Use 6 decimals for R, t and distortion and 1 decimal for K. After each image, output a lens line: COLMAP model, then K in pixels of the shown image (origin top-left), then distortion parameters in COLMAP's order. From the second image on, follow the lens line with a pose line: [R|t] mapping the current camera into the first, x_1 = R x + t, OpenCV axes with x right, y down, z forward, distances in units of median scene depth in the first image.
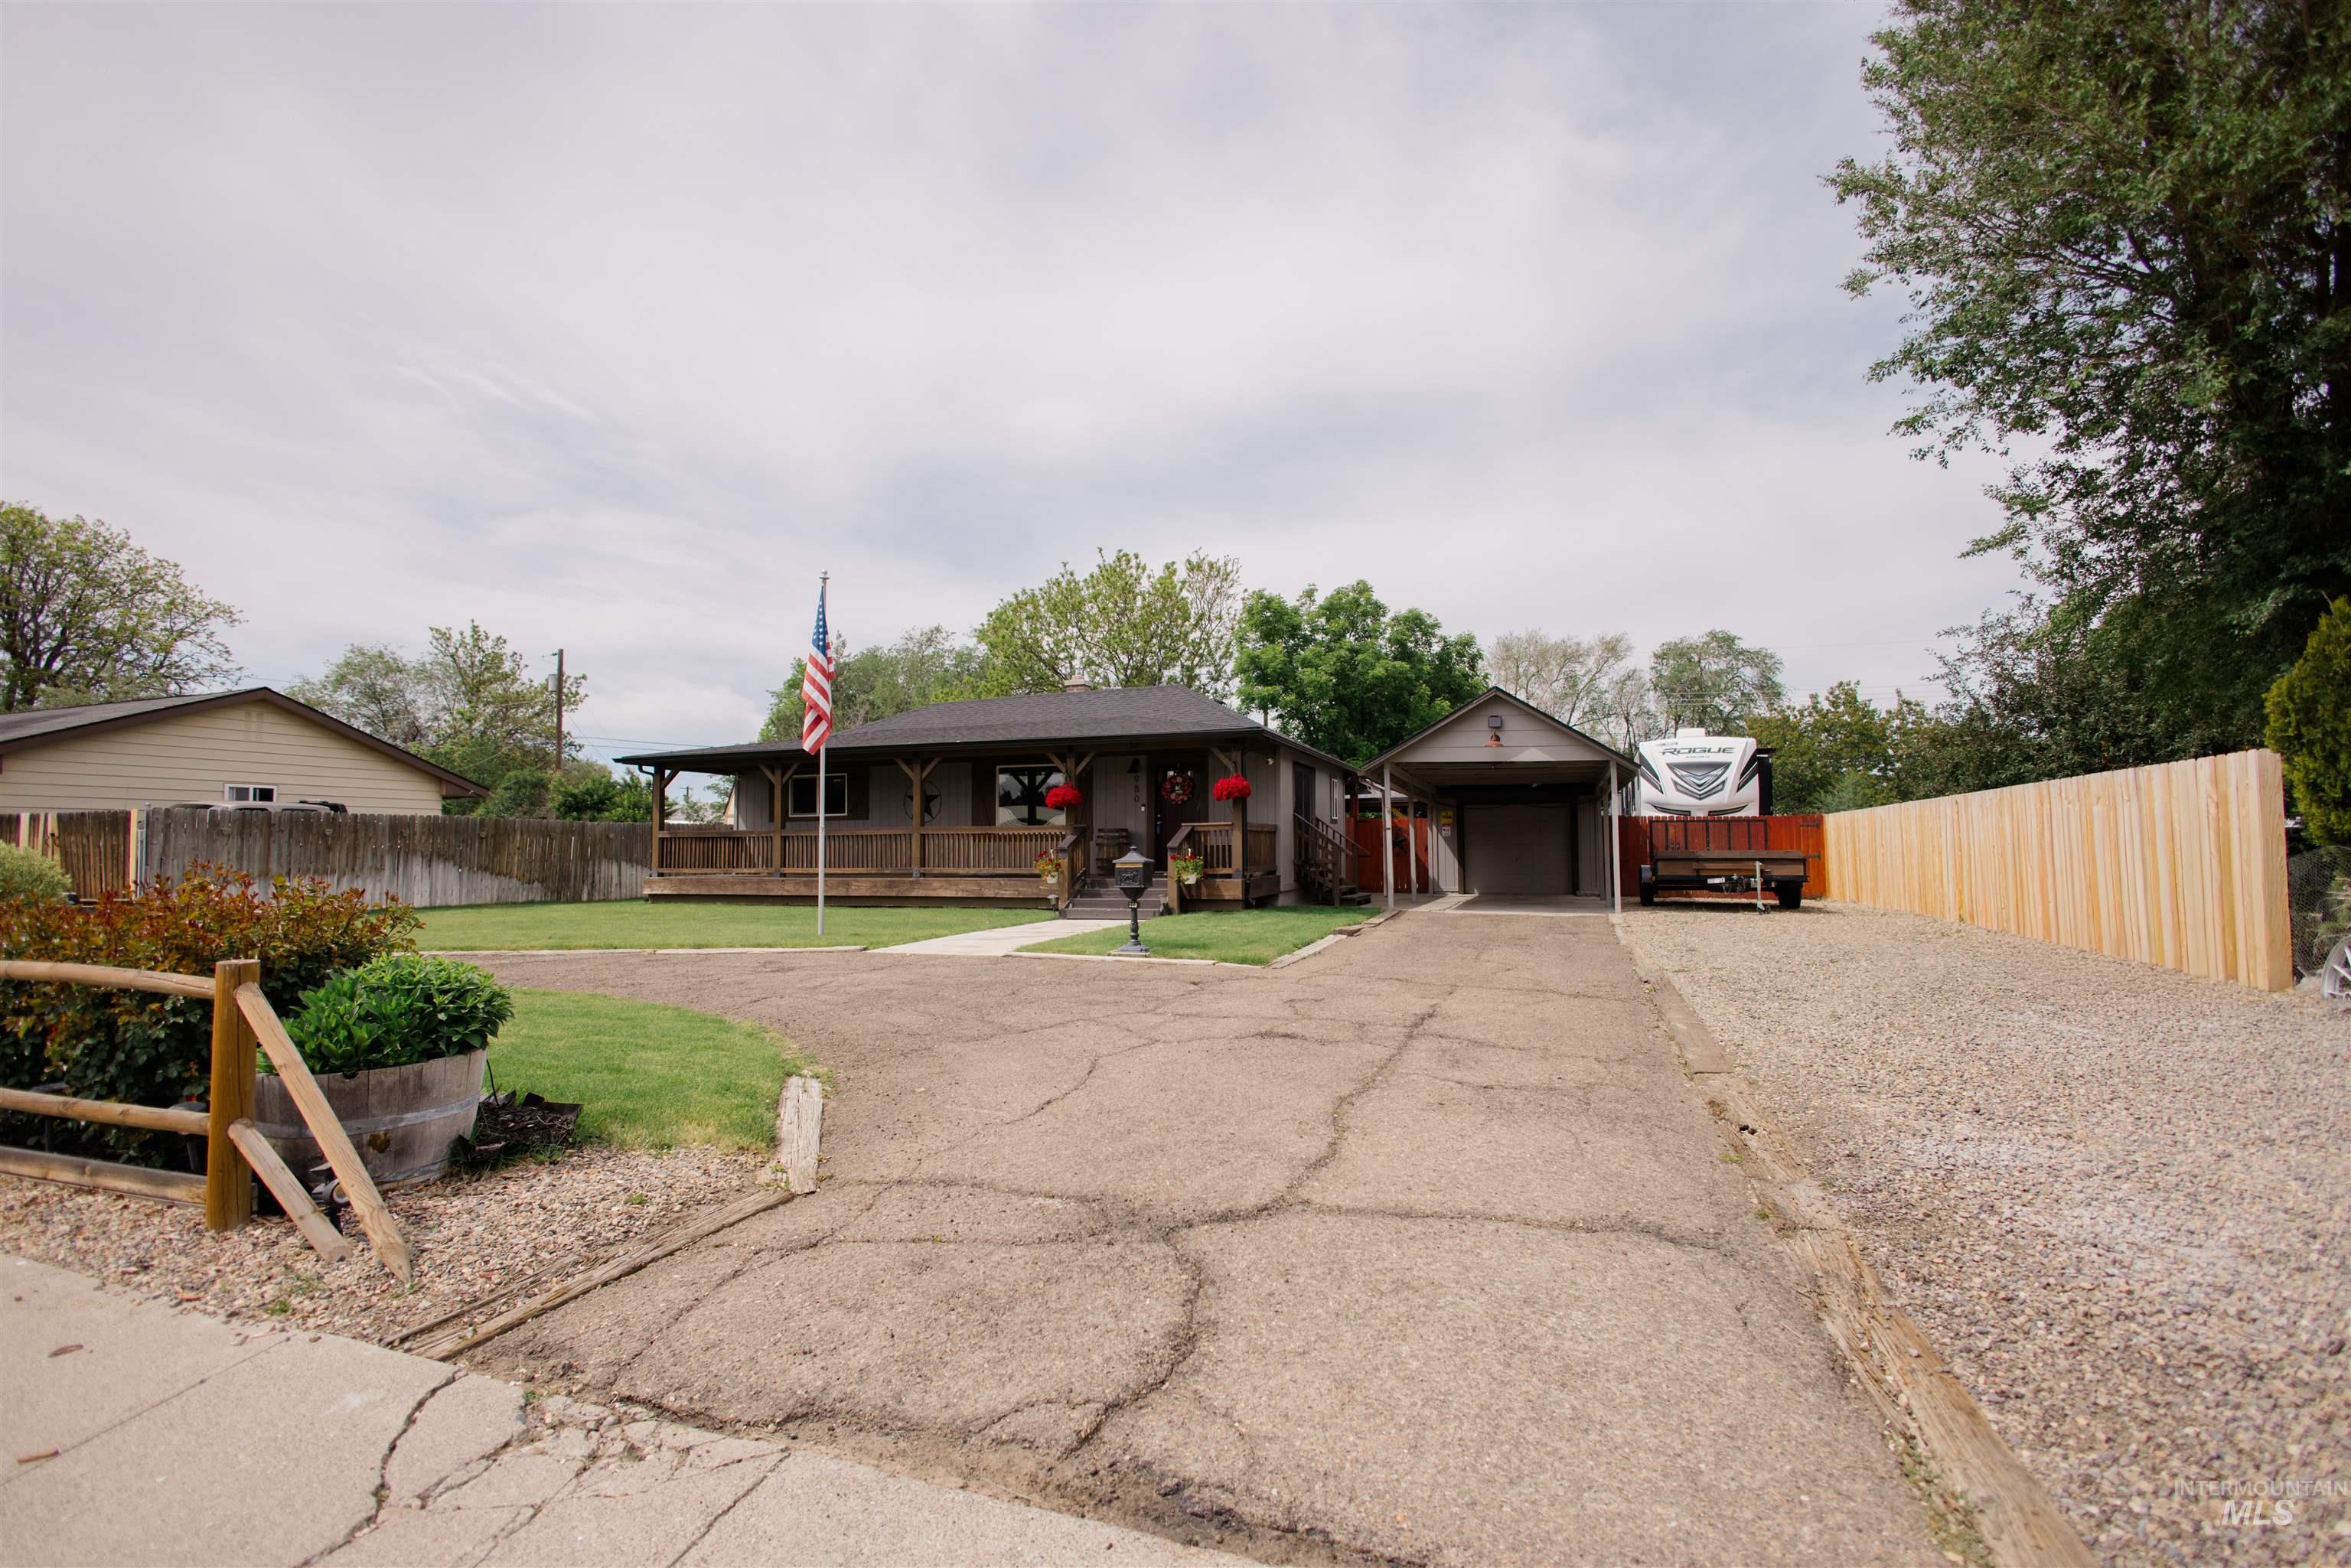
lens RADIAL K [[1106.9, 0, 1188.9], [0, 1106.9, 783.8], [0, 0, 1]] dist [0.021188, -0.000698]
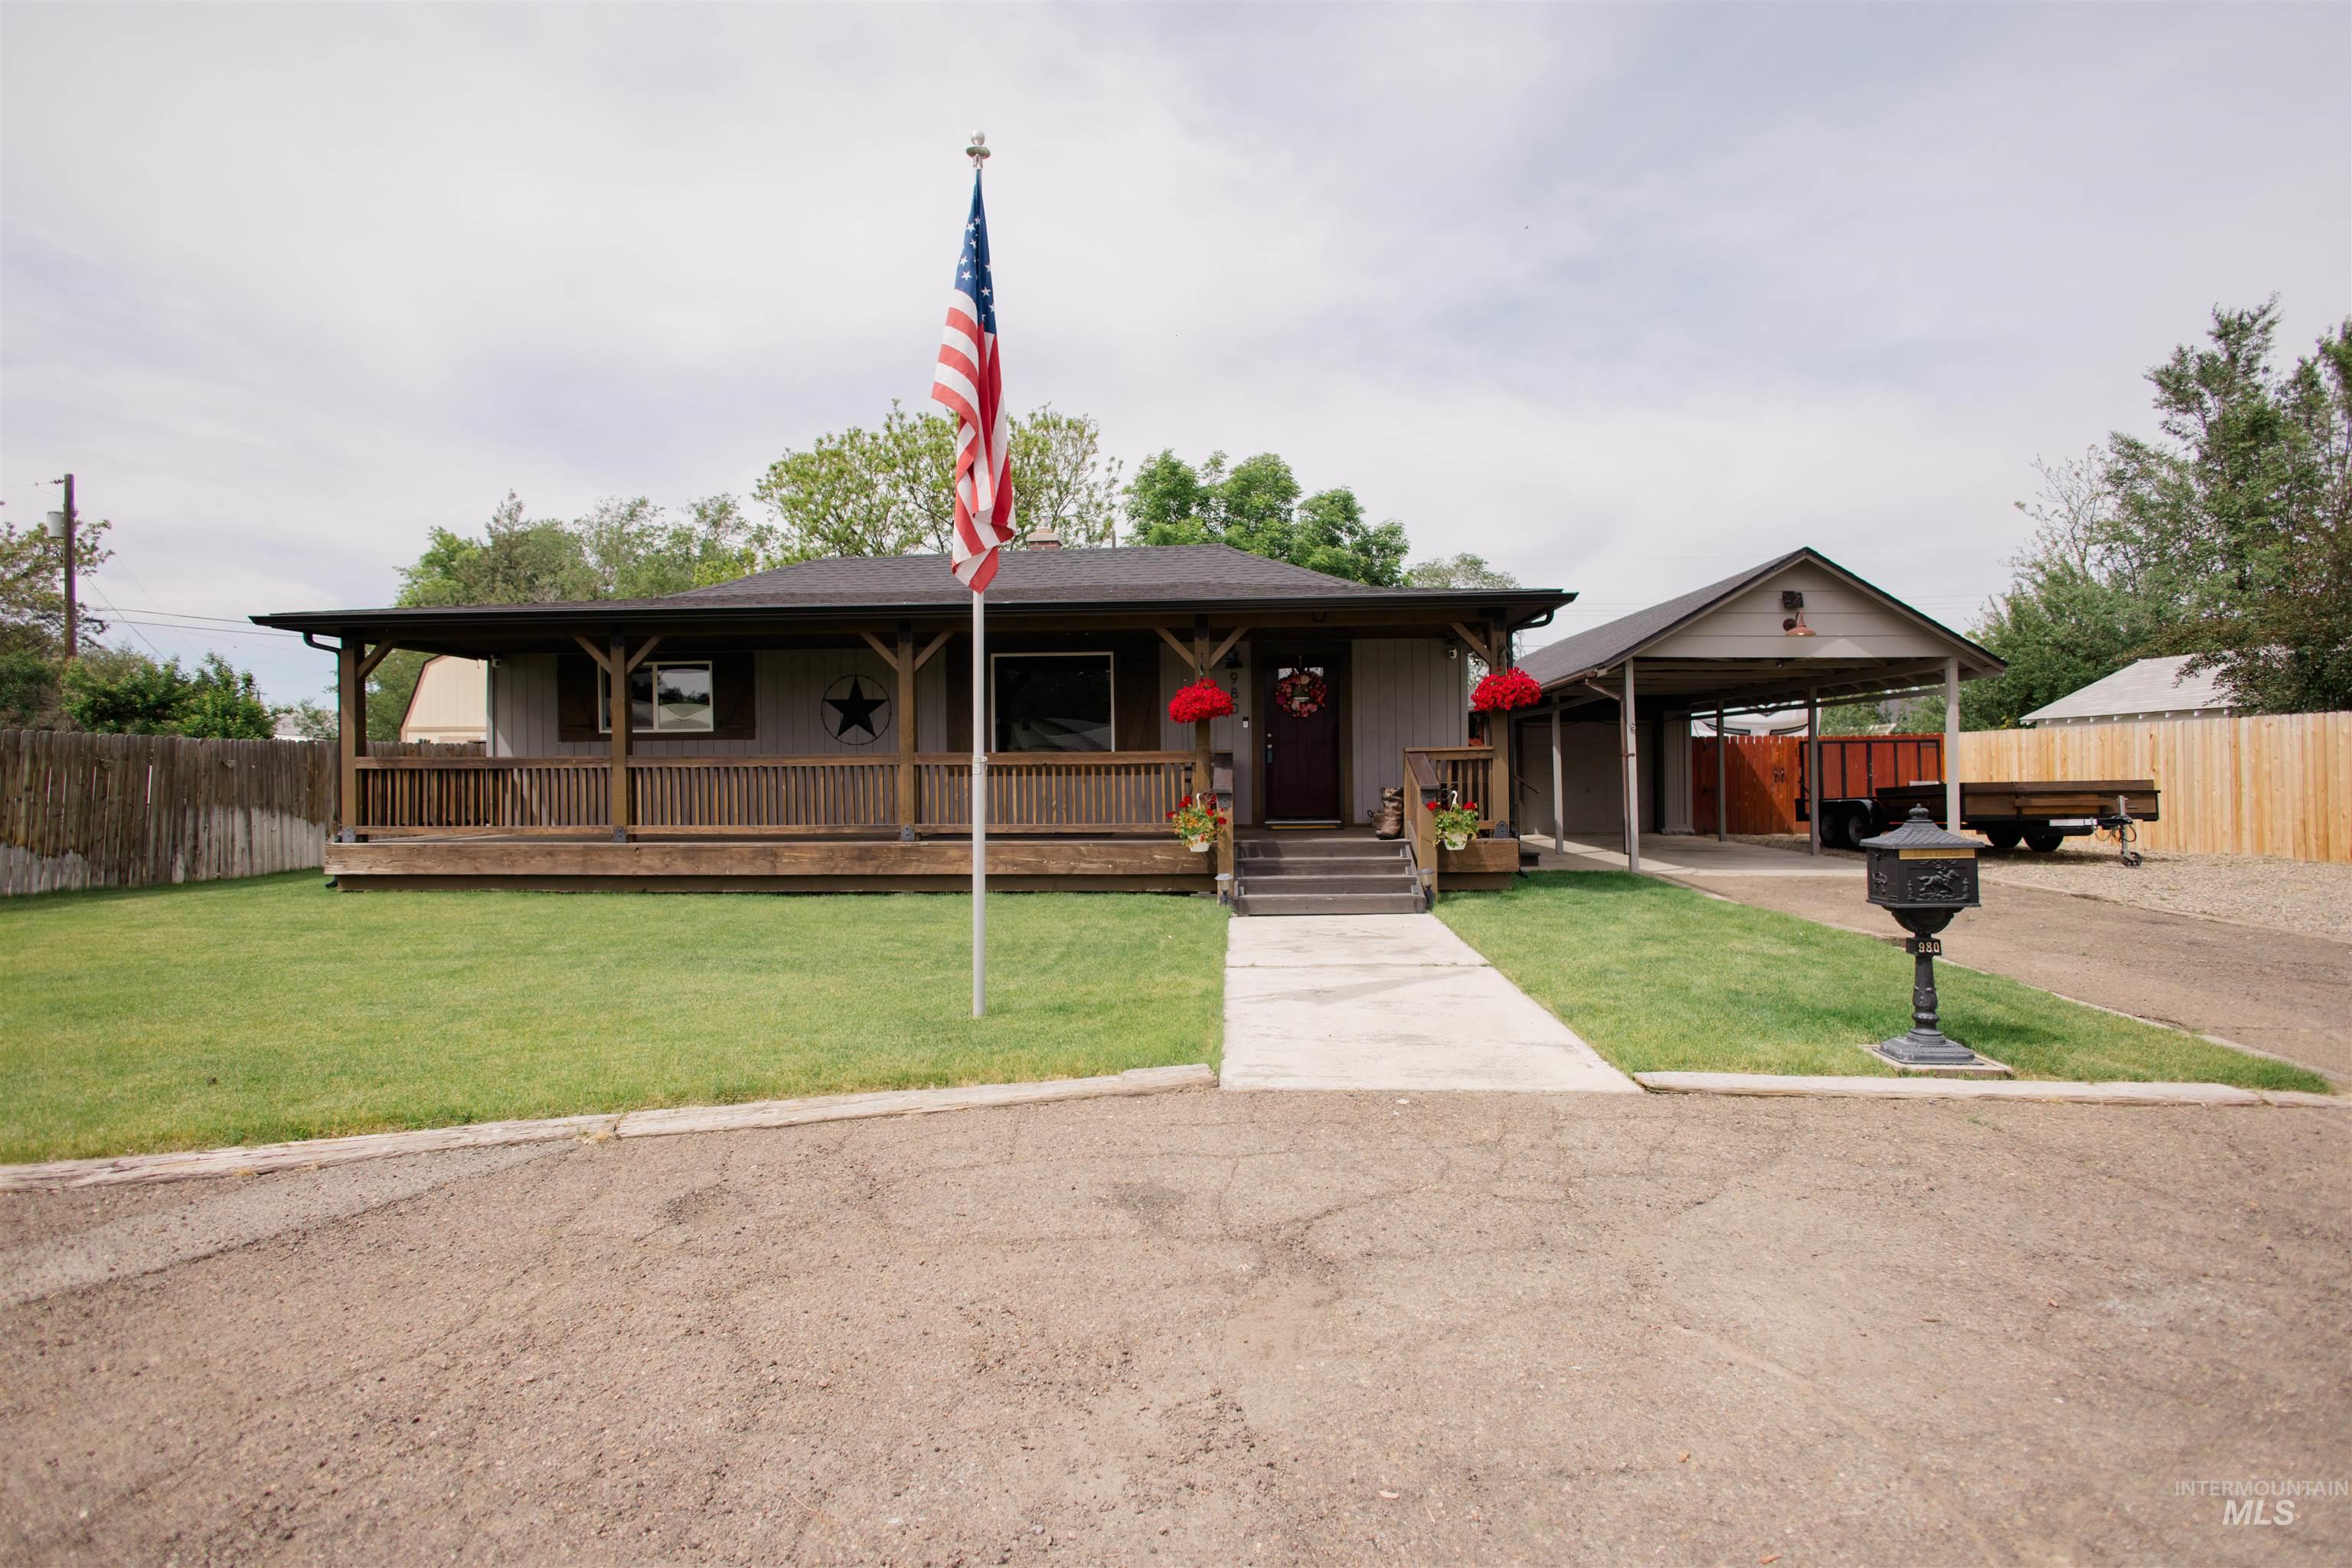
lens RADIAL K [[1102.4, 0, 1203.3], [0, 1102.4, 766.2], [0, 0, 1]] dist [0.003594, 0.000613]
pose [[0.957913, -0.001929, 0.287051, -0.236466], [-0.014721, 0.998332, 0.055833, 0.011025], [-0.286680, -0.057708, 0.956287, 0.371304]]
